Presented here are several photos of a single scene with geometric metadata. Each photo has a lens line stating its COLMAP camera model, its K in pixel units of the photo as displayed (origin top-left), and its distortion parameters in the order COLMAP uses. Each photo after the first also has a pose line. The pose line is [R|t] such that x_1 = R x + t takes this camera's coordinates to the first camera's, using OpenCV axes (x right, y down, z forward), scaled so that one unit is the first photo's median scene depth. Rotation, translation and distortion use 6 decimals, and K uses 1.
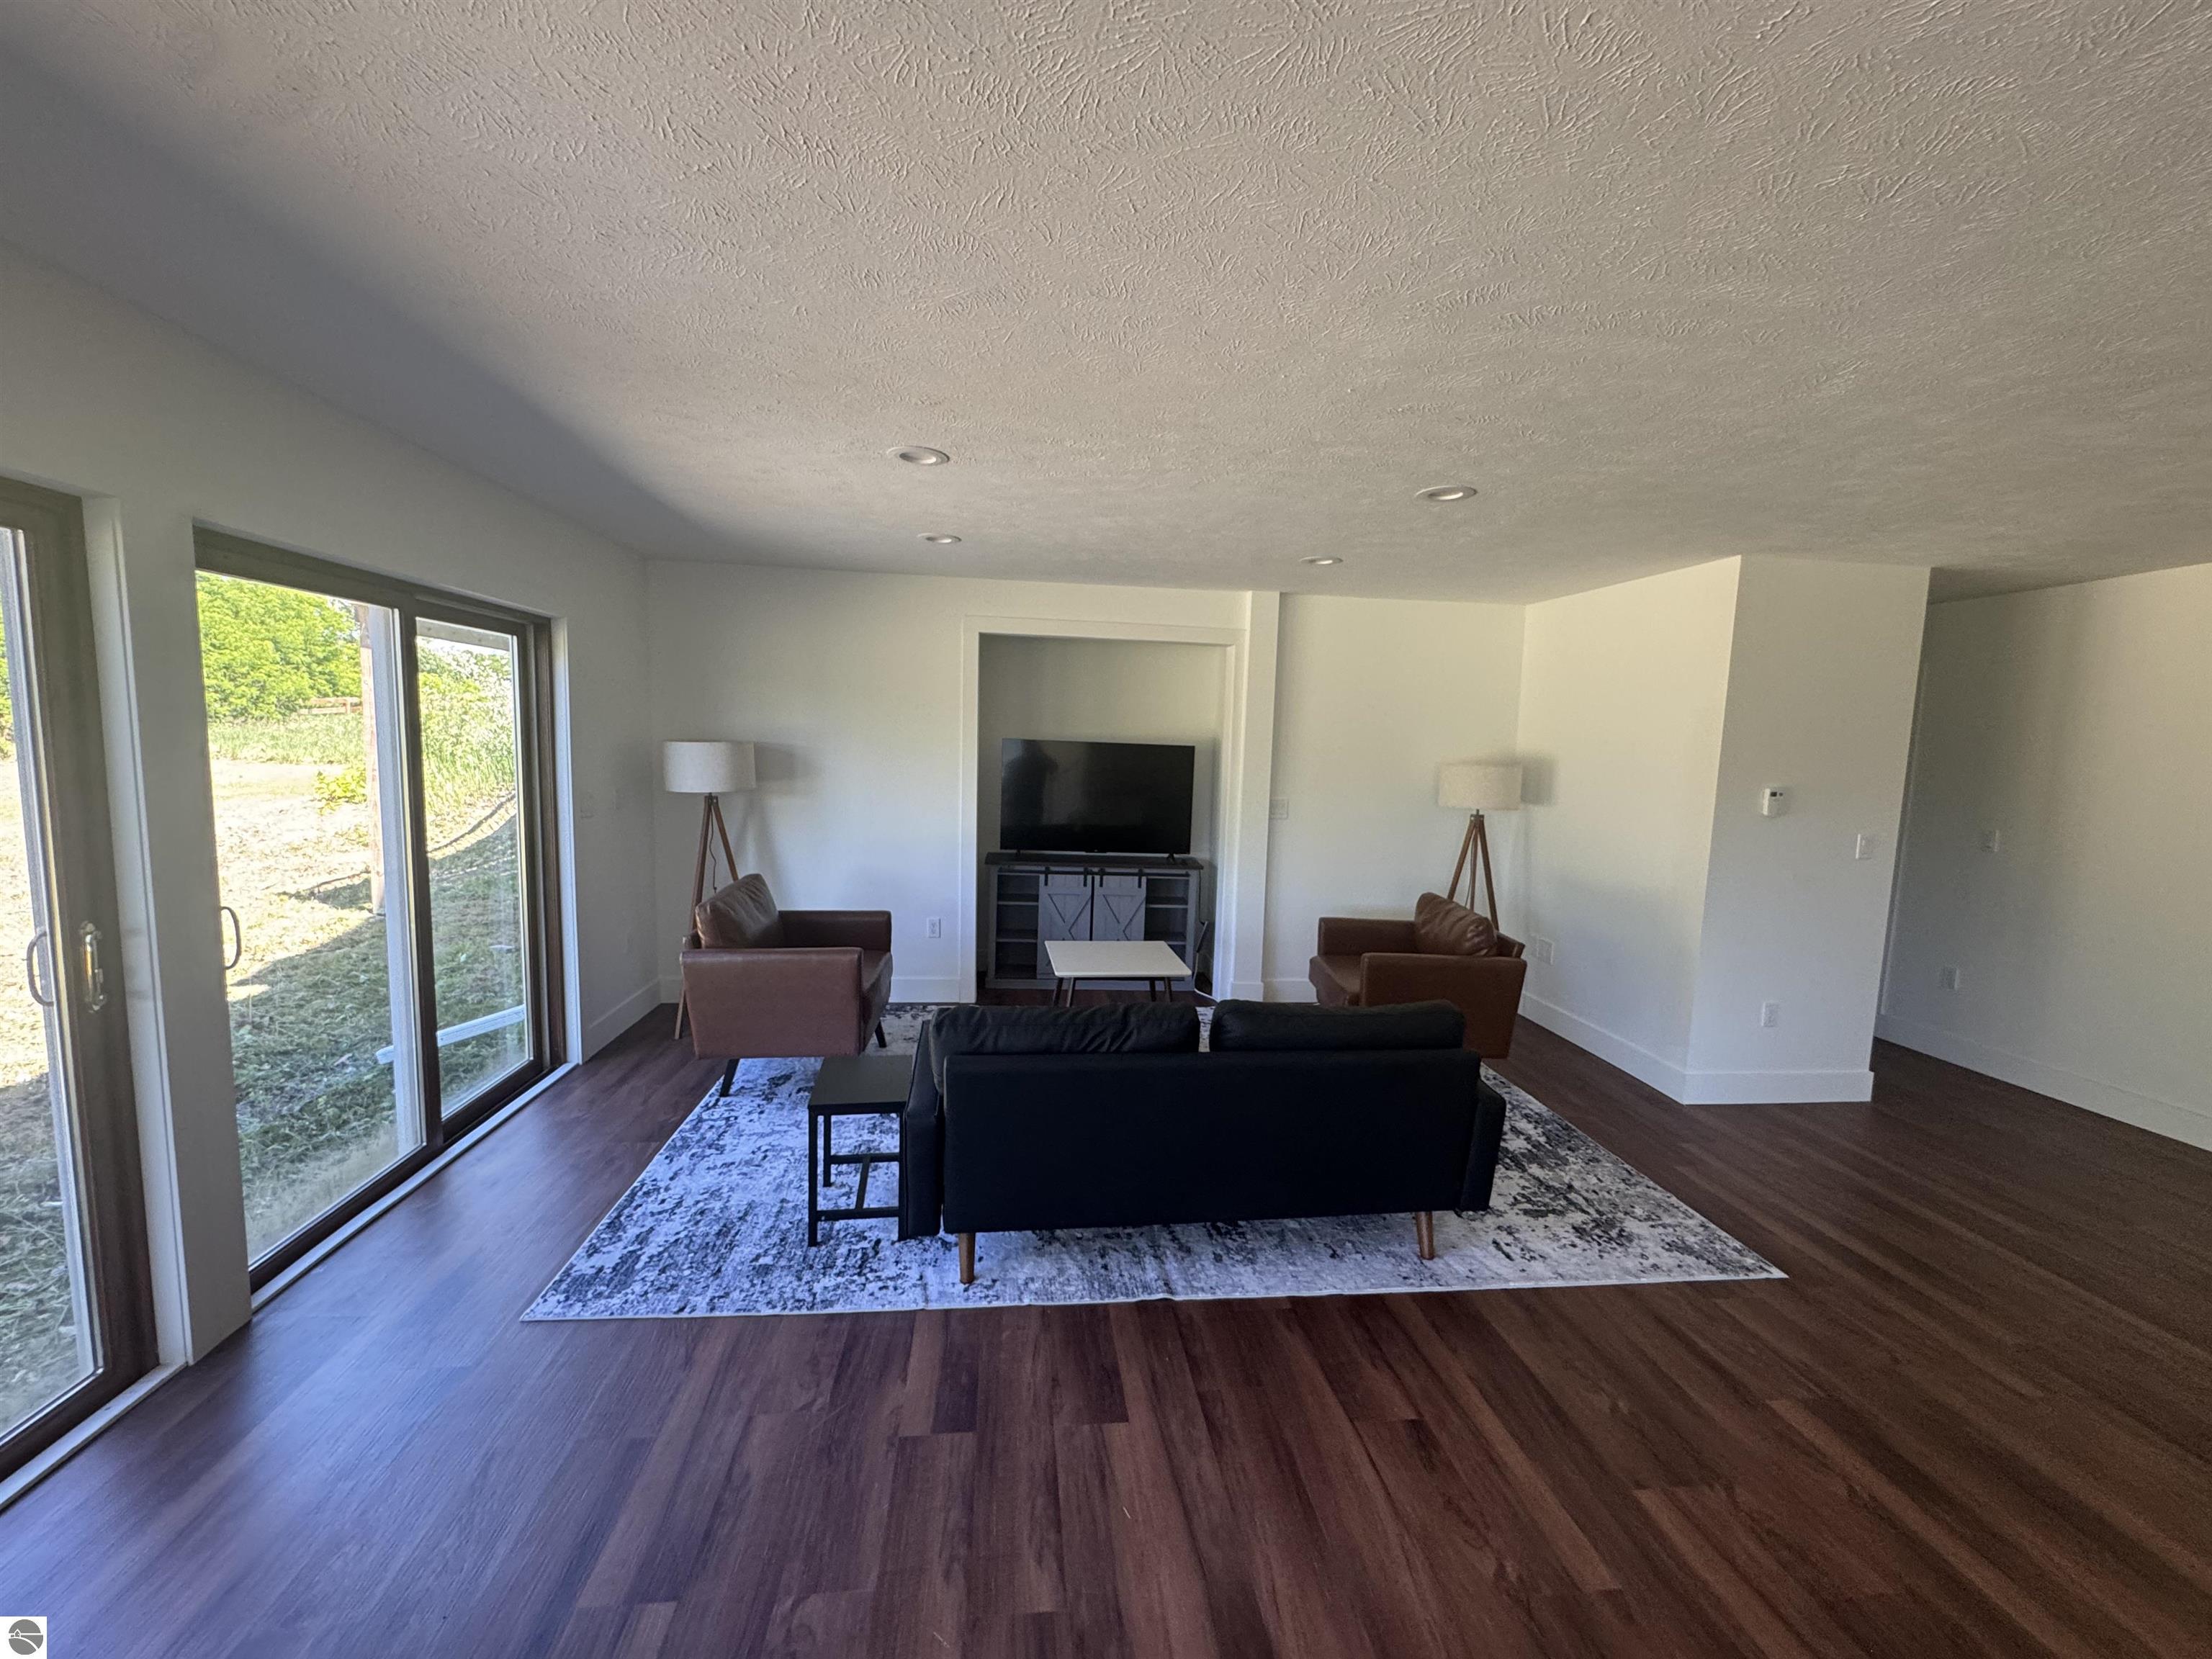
lens RADIAL K [[883.9, 0, 1106.6], [0, 883.9, 828.7], [0, 0, 1]] dist [-0.002721, -0.000085]
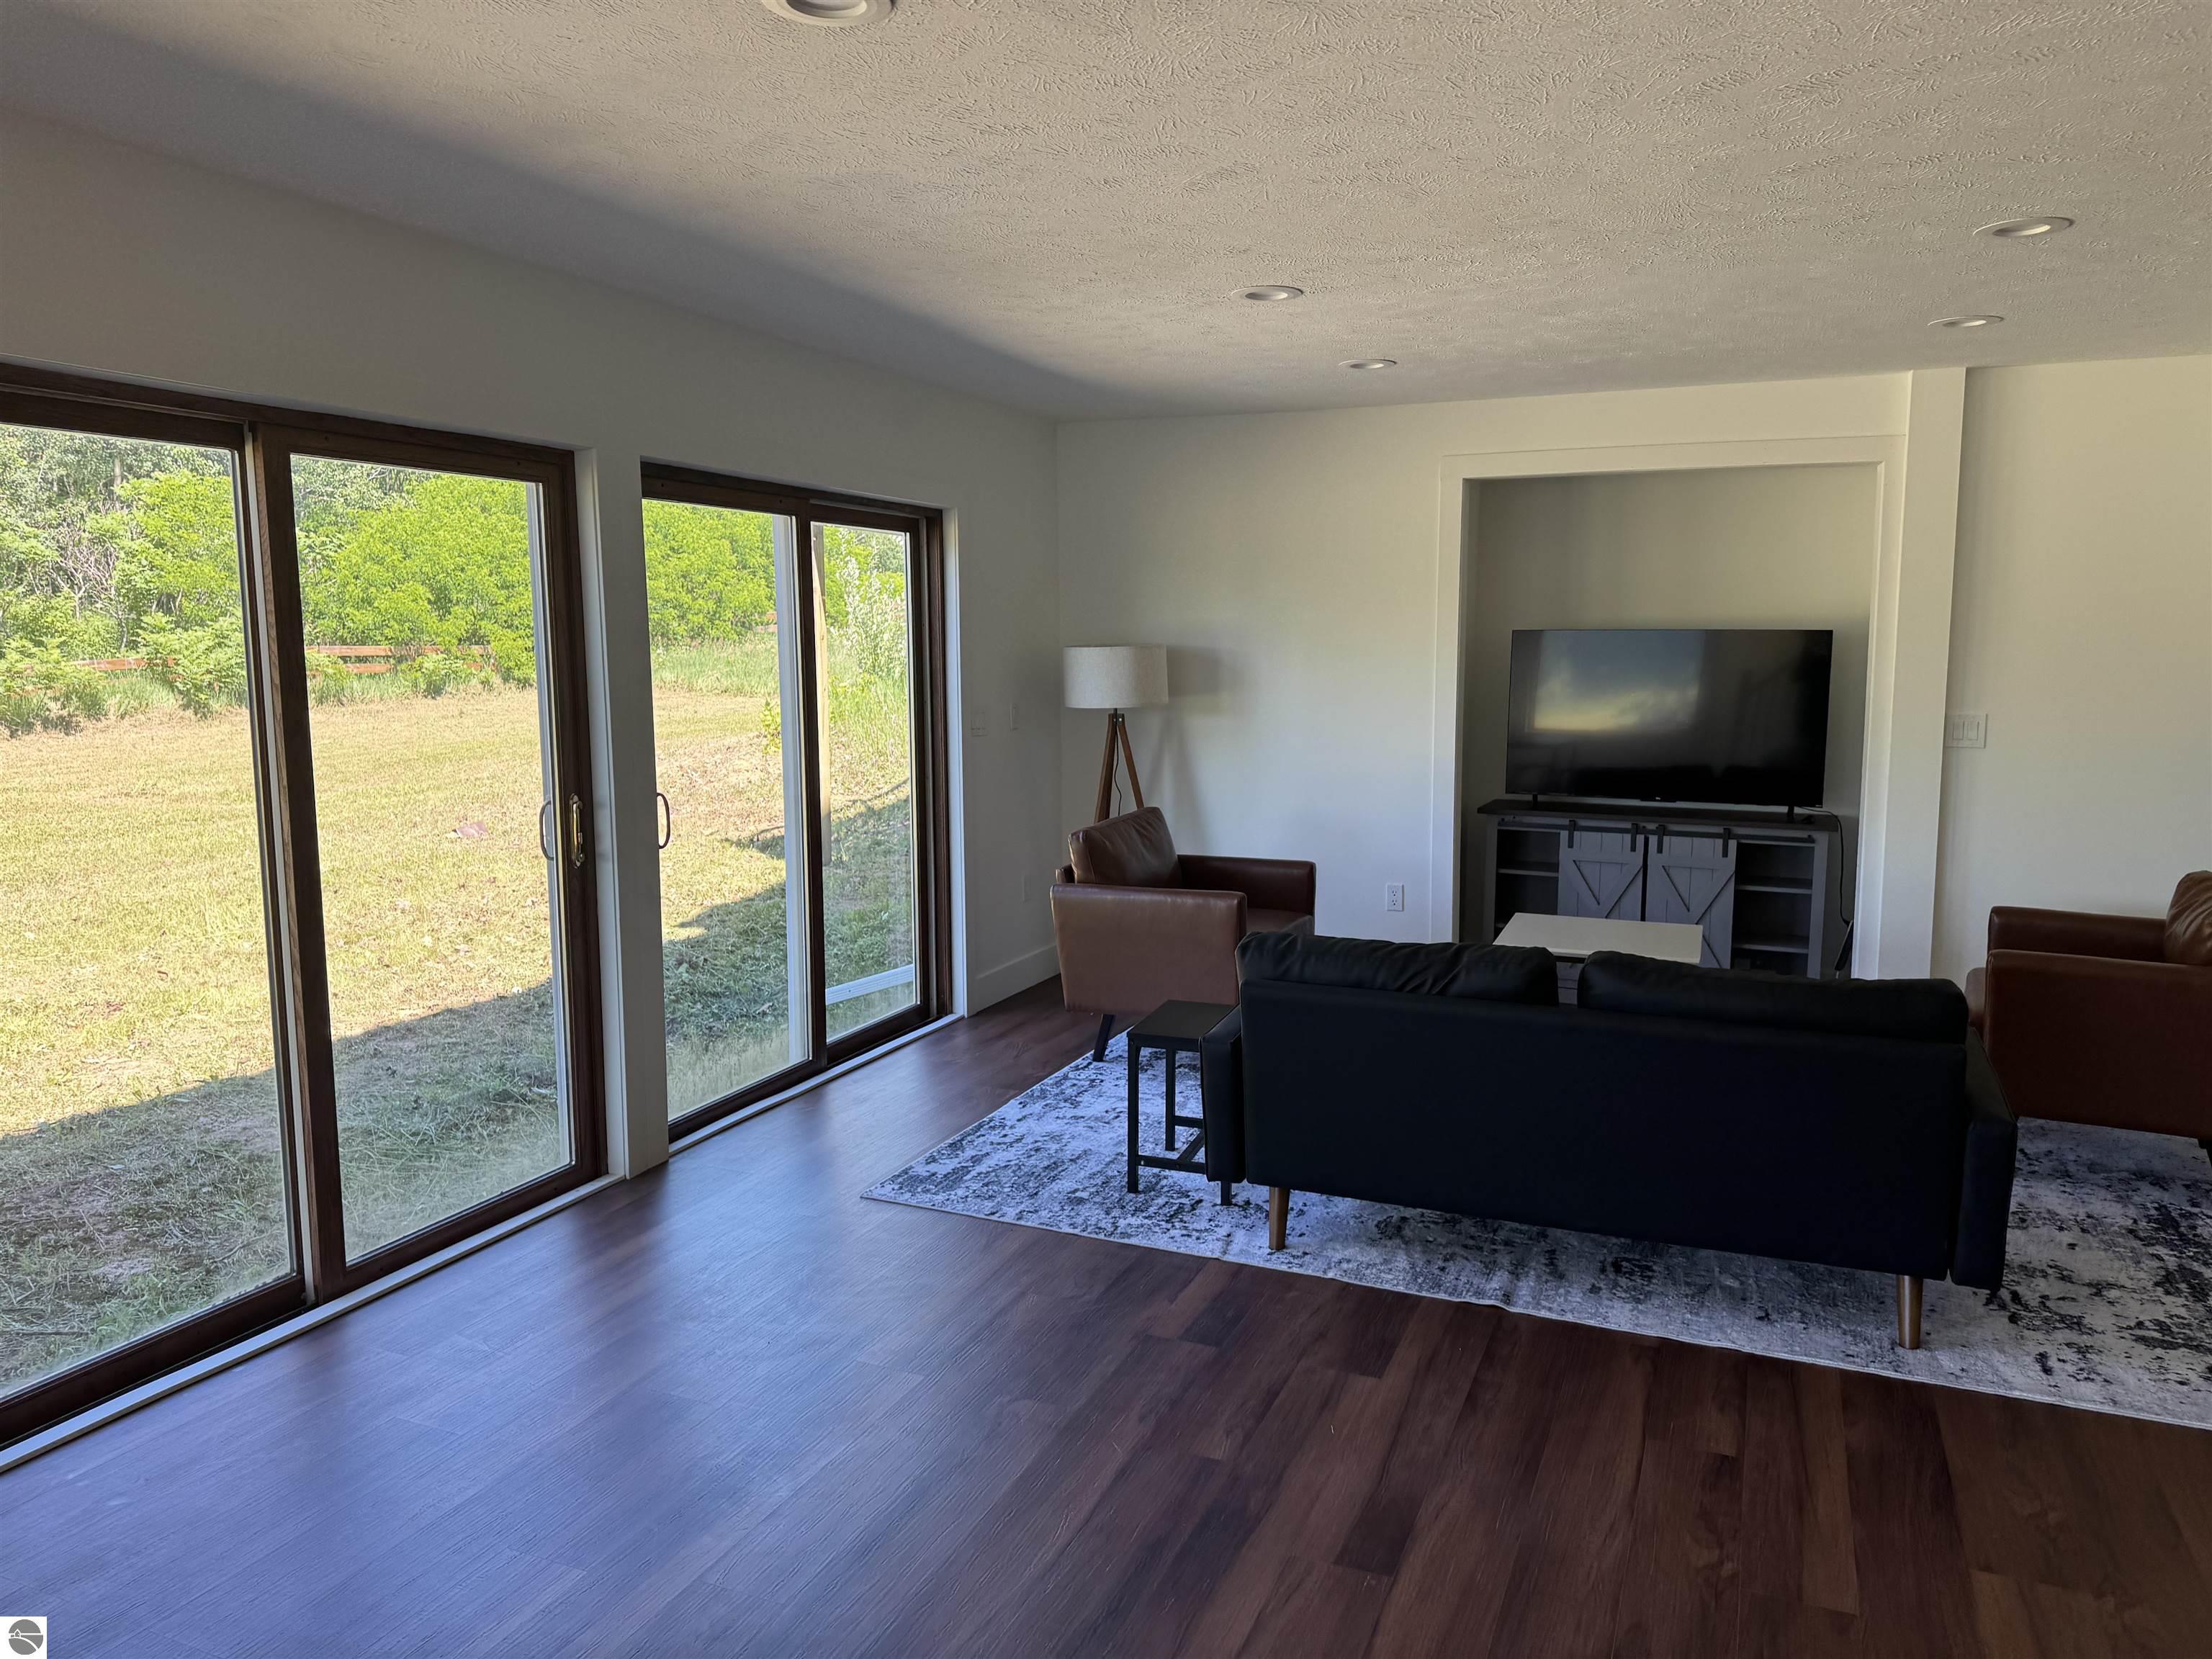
lens RADIAL K [[1540.2, 0, 1130.2], [0, 1540.2, 824.7], [0, 0, 1]] dist [0.180895, -0.297832]
pose [[0.873961, 0.027921, -0.485194, 0.393519], [-0.021700, 0.999595, 0.018434, 0.060105], [0.485512, -0.005582, 0.874212, -0.361420]]
